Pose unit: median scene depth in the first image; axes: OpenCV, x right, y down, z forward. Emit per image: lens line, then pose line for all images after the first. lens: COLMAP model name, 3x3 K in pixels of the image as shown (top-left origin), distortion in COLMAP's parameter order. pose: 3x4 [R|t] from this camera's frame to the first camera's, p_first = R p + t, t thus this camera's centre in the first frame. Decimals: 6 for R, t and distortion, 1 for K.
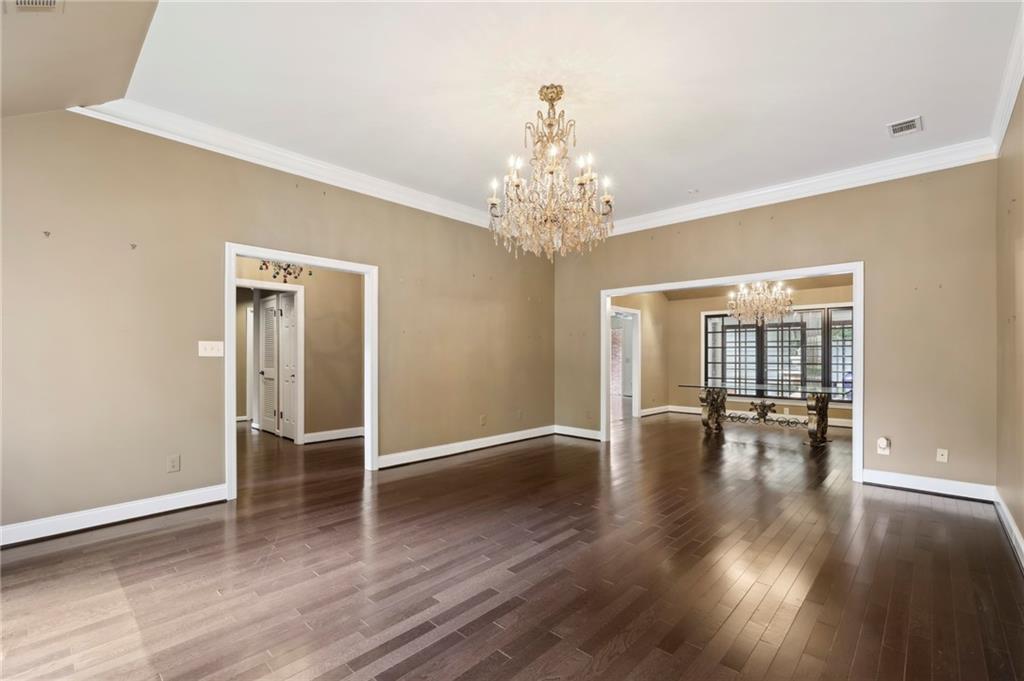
lens RADIAL K [[435.0, 0, 508.4], [0, 435.0, 354.4], [0, 0, 1]] dist [-0.000672, -0.000083]
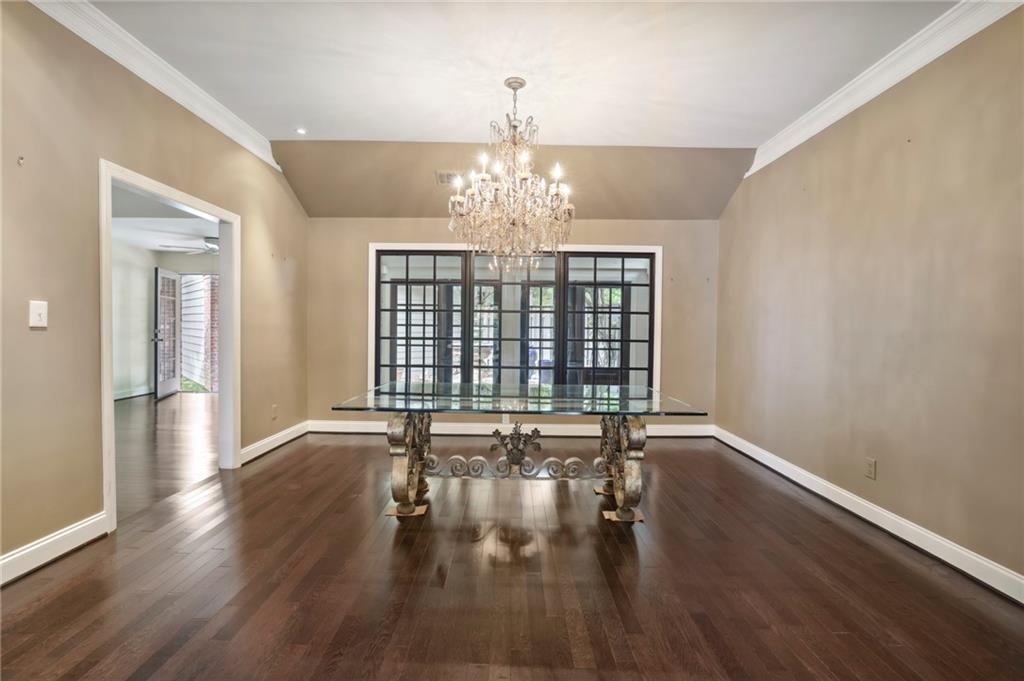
lens RADIAL K [[456.8, 0, 507.7], [0, 456.8, 337.4], [0, 0, 1]] dist [-0.000801, -0.000071]
pose [[0.725232, -0.005204, 0.688485, 0.248066], [-0.016681, 0.999545, 0.025127, 0.003220], [-0.688302, -0.029708, 0.724816, 0.656834]]
